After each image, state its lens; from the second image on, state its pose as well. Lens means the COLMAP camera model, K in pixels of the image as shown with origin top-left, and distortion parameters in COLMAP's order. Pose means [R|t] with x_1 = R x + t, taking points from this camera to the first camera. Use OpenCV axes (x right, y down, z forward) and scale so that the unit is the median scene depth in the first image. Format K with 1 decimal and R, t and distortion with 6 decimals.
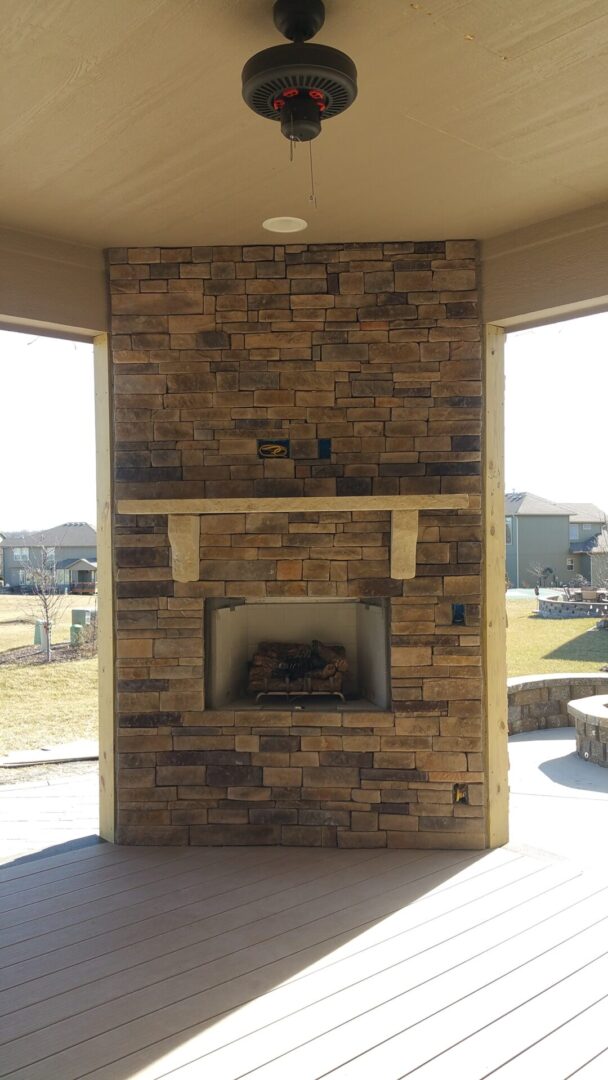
lens RADIAL K [[877.9, 0, 303.9], [0, 877.9, 544.4], [0, 0, 1]] dist [0.122452, -0.244205]
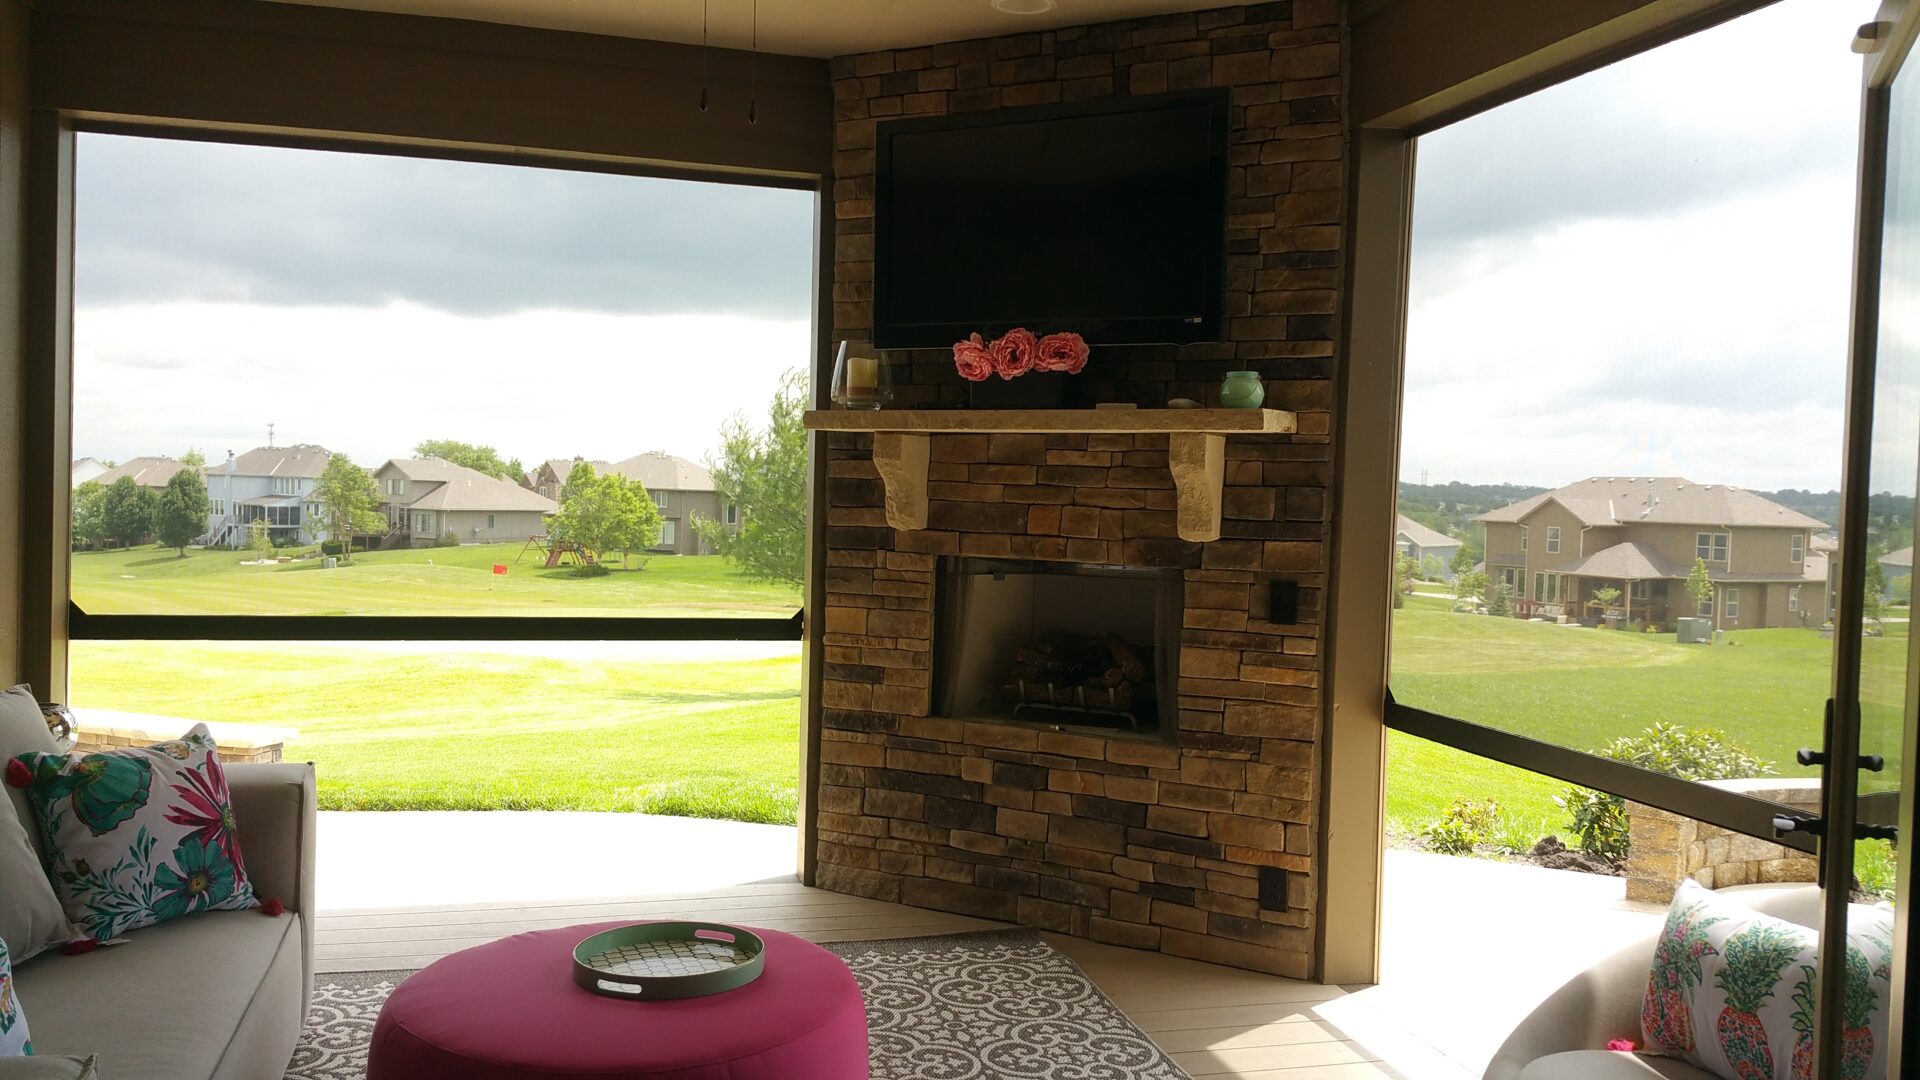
lens RADIAL K [[1560.7, 0, 949.2], [0, 1560.7, 553.8], [0, 0, 1]] dist [0.122452, -0.244205]
pose [[0.898167, 0.055406, -0.436149, 0.441465], [-0.043070, 0.998344, 0.038130, 0.012596], [0.437540, -0.015463, 0.899066, -0.101242]]
